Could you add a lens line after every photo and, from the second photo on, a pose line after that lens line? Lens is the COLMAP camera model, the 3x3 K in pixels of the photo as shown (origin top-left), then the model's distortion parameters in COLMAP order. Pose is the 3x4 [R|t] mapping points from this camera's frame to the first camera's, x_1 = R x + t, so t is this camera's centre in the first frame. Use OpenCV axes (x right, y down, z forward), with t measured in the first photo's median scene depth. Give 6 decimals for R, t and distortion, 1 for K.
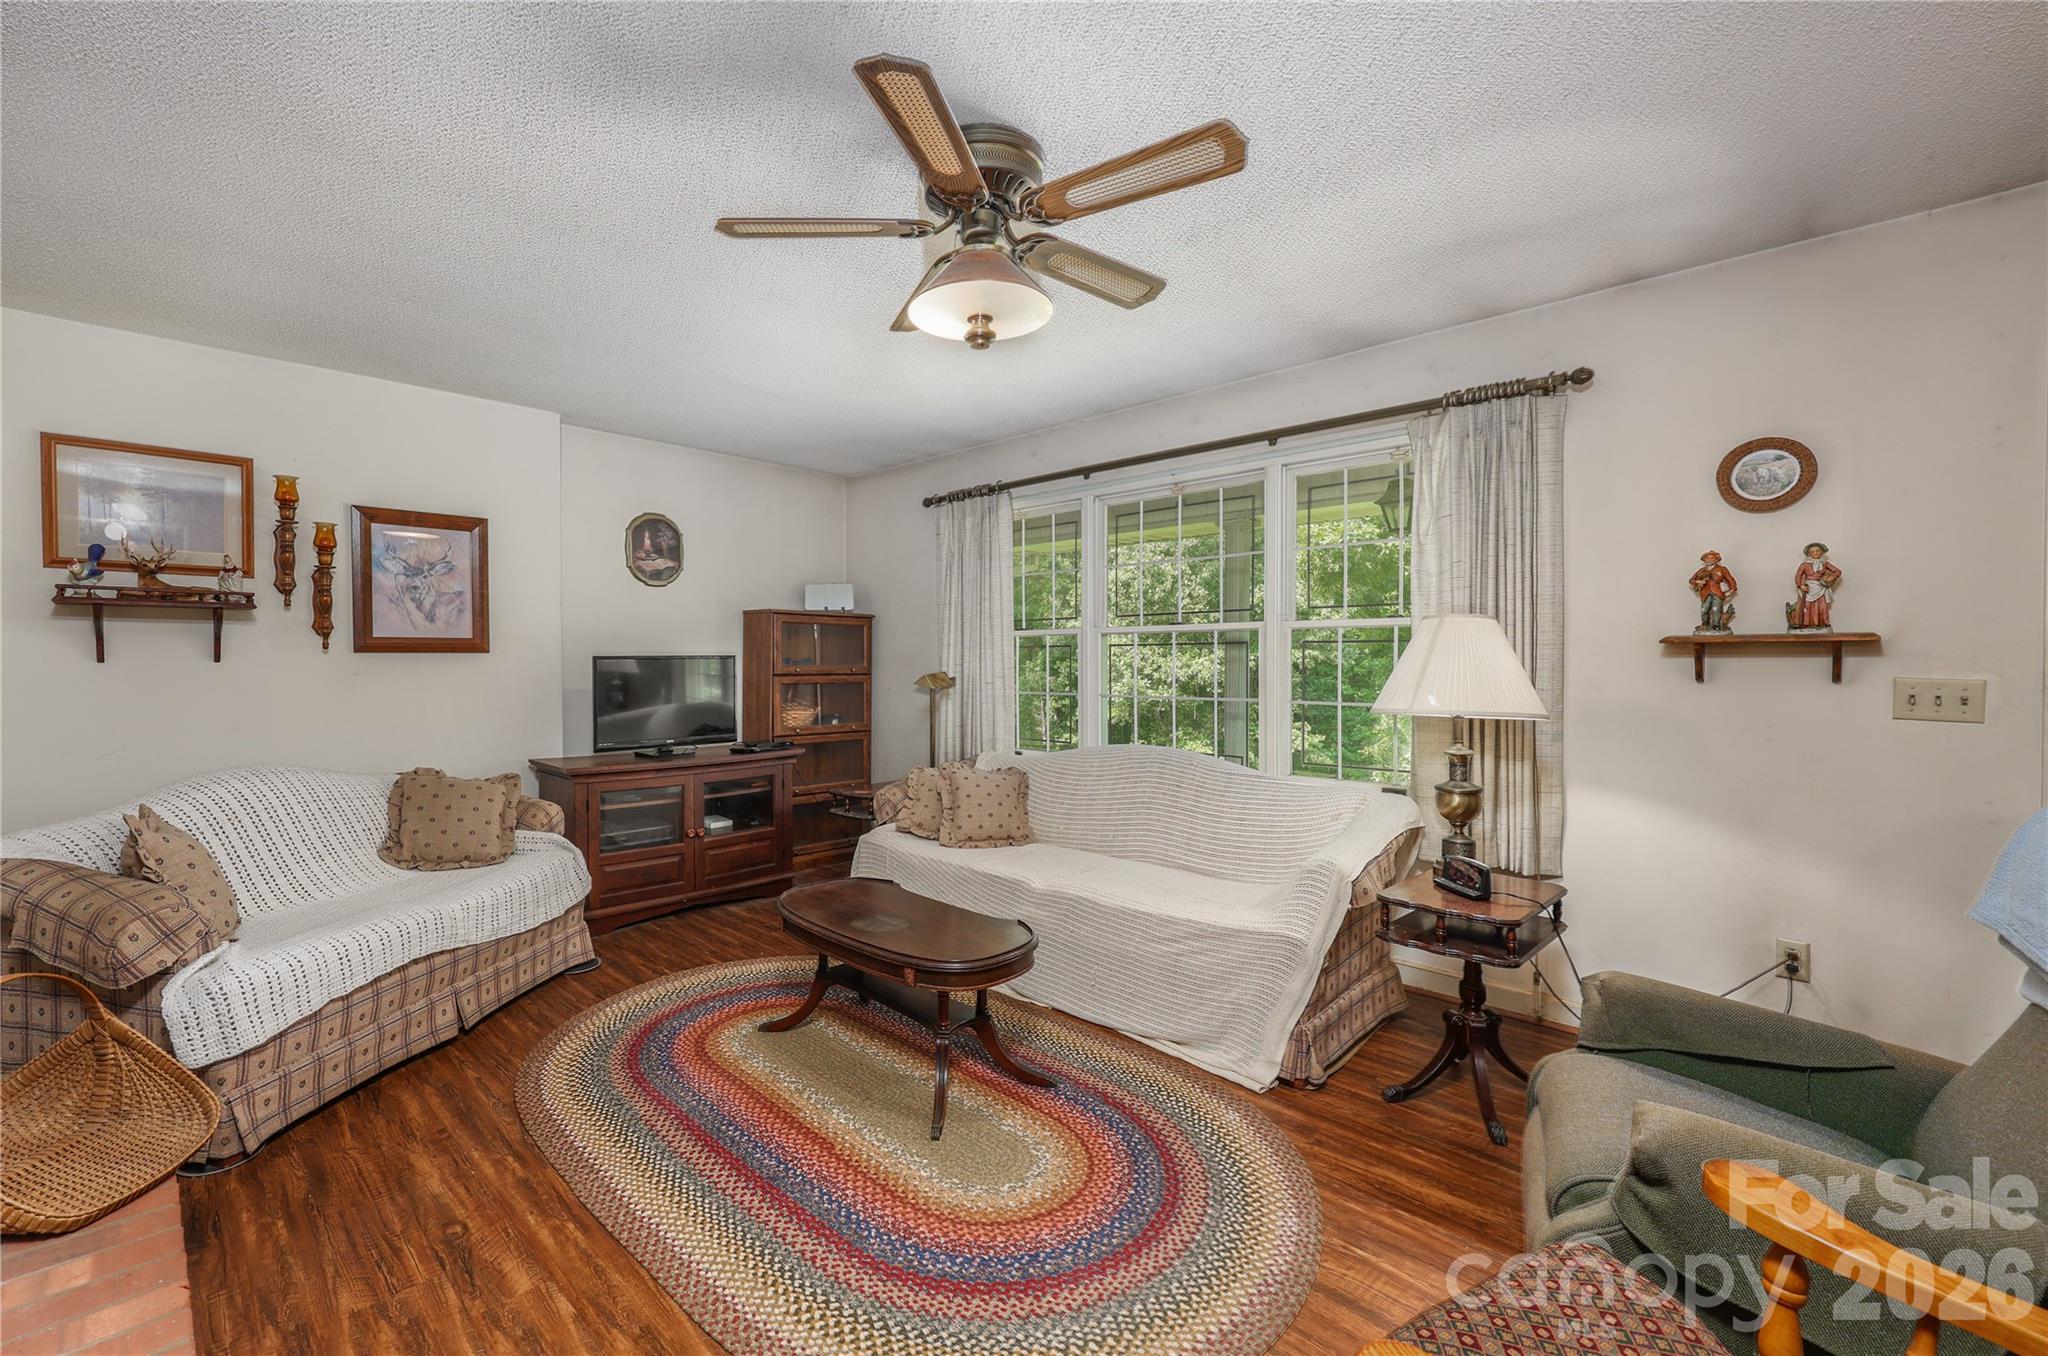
lens RADIAL K [[845.0, 0, 1017.3], [0, 845.0, 671.4], [0, 0, 1]] dist [0.000892, 0.000156]
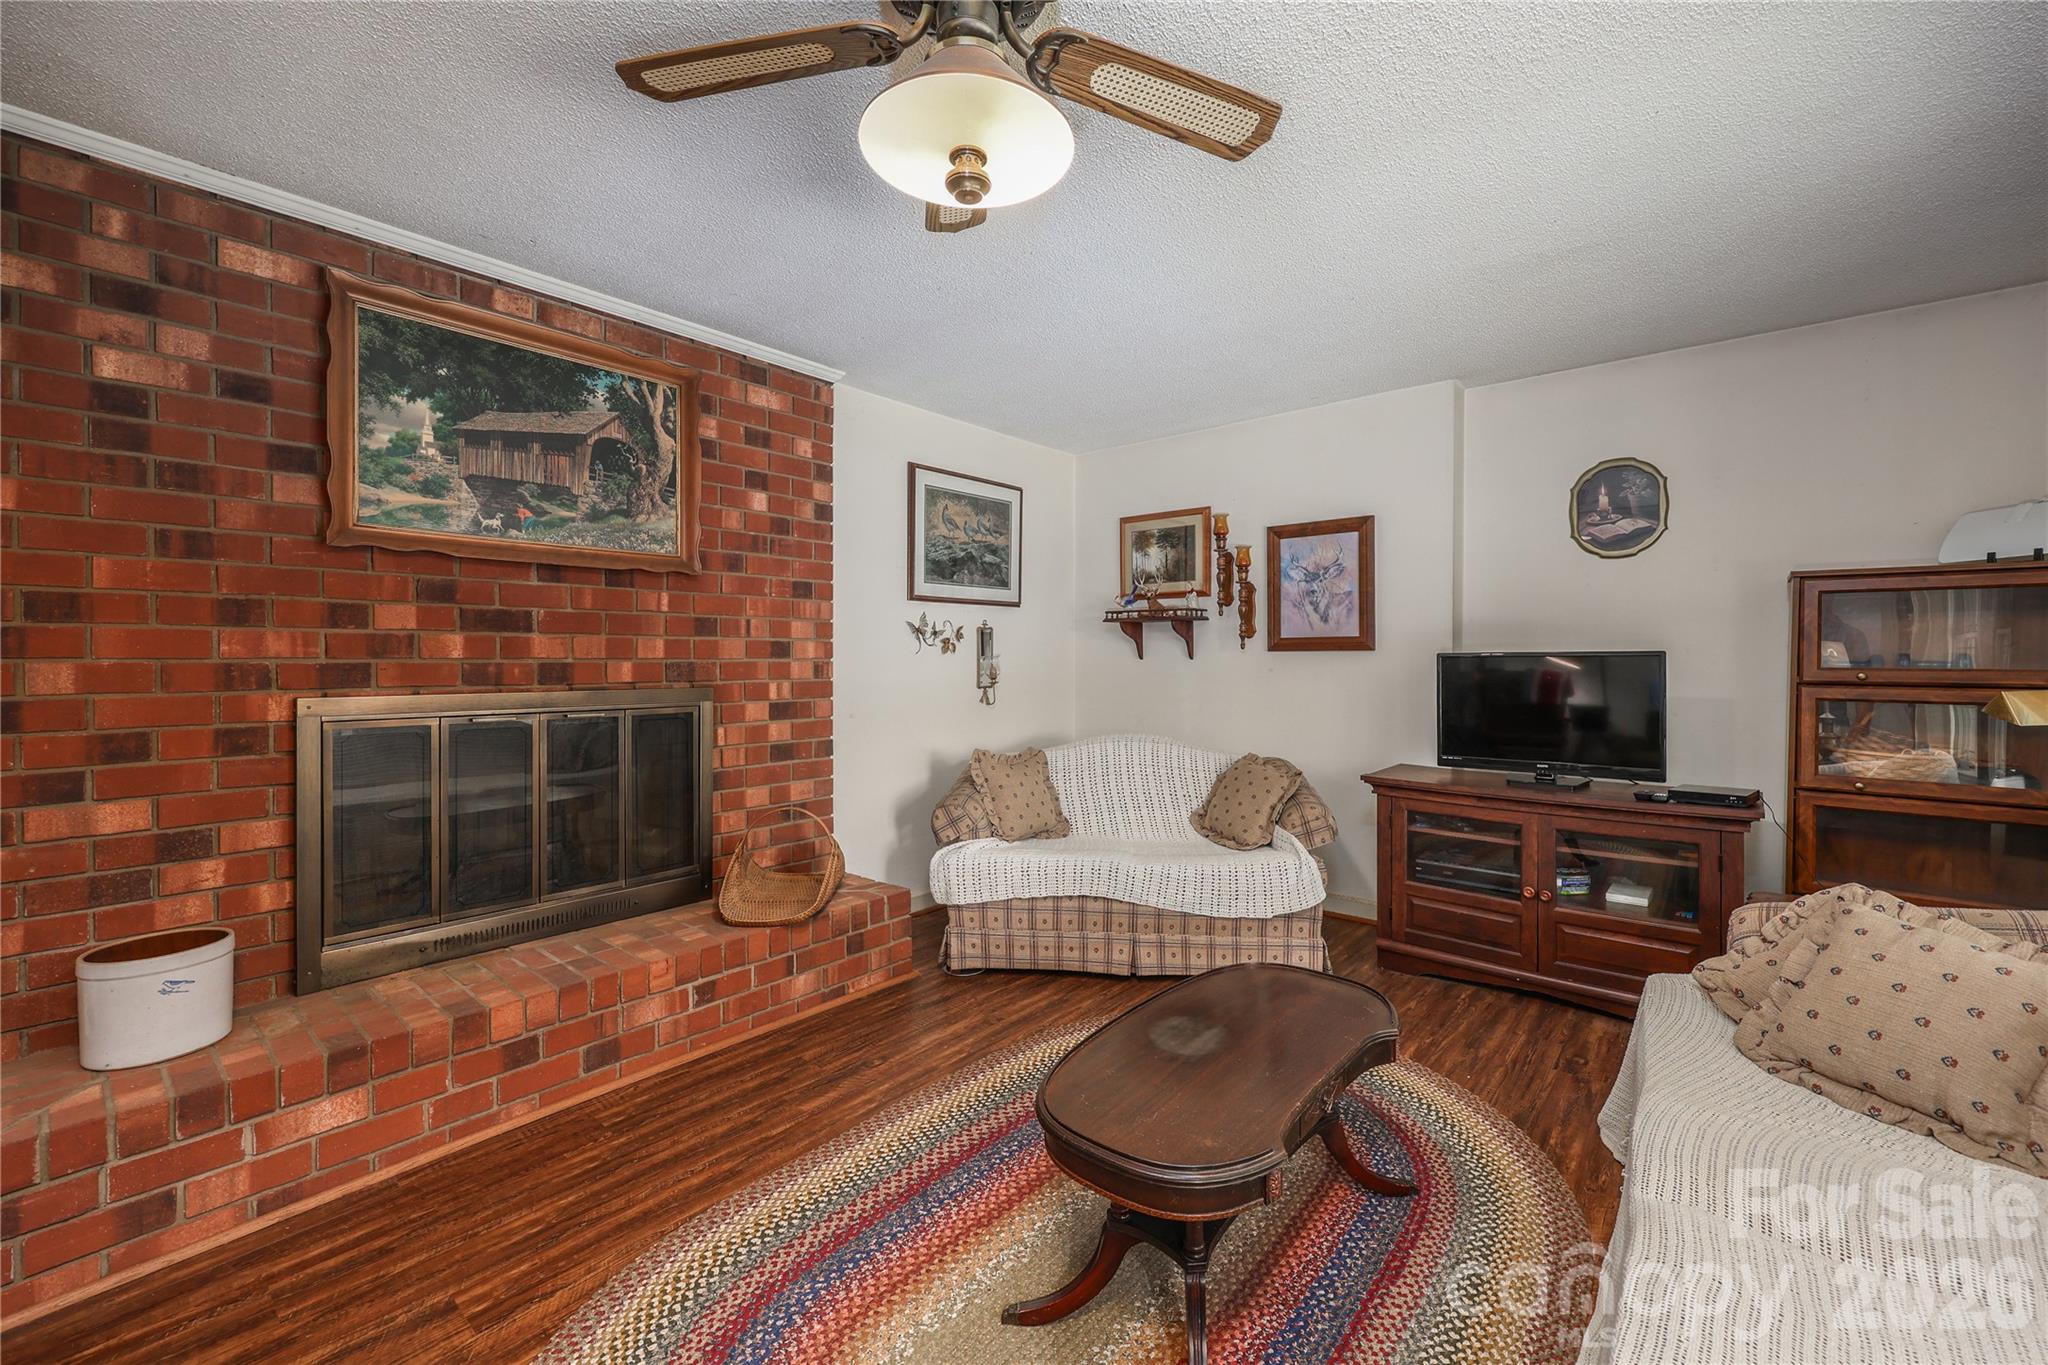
lens RADIAL K [[845.0, 0, 1016.5], [0, 845.0, 665.9], [0, 0, 1]] dist [0.000892, 0.000156]
pose [[0.047061, 0.008912, -0.998852, 0.373015], [-0.014517, 0.999861, 0.008237, -0.006697], [0.998787, 0.014113, 0.047183, 0.581037]]
